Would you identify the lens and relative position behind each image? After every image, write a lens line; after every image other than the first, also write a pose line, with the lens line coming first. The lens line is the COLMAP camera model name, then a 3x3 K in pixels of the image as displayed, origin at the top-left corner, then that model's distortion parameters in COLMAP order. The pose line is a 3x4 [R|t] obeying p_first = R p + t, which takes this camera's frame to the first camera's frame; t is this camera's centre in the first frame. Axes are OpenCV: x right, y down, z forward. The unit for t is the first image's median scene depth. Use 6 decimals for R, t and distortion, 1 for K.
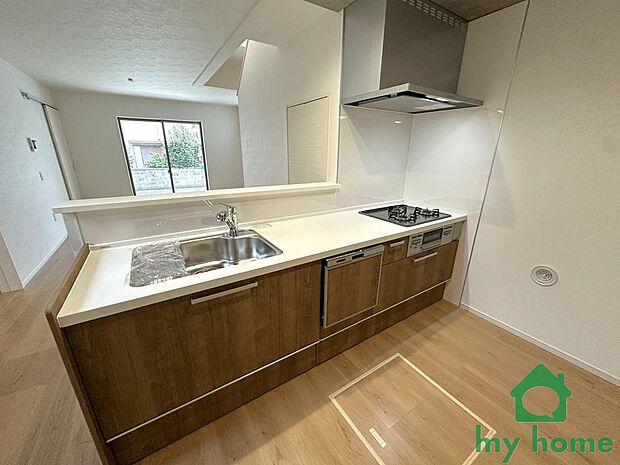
lens RADIAL K [[247.7, 0, 309.4], [0, 247.7, 232.0], [0, 0, 1]] dist [-0.003799, 0.000025]
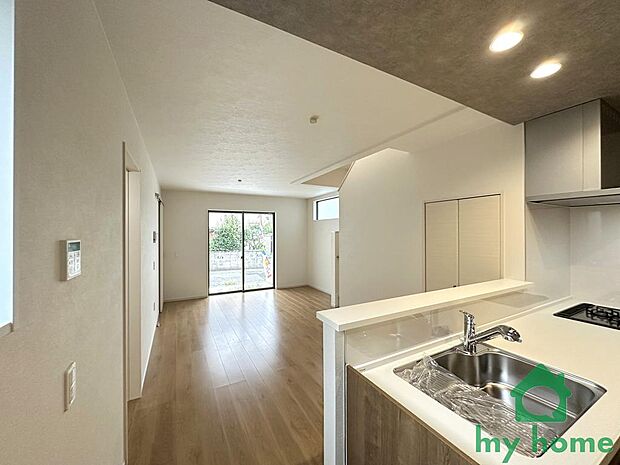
lens RADIAL K [[247.7, 0, 310.4], [0, 247.7, 234.0], [0, 0, 1]] dist [-0.003799, 0.000025]
pose [[0.997471, -0.009226, -0.070473, -0.246016], [-0.012962, 0.951296, -0.308008, -0.029883], [0.069883, 0.308142, 0.948770, 0.017902]]
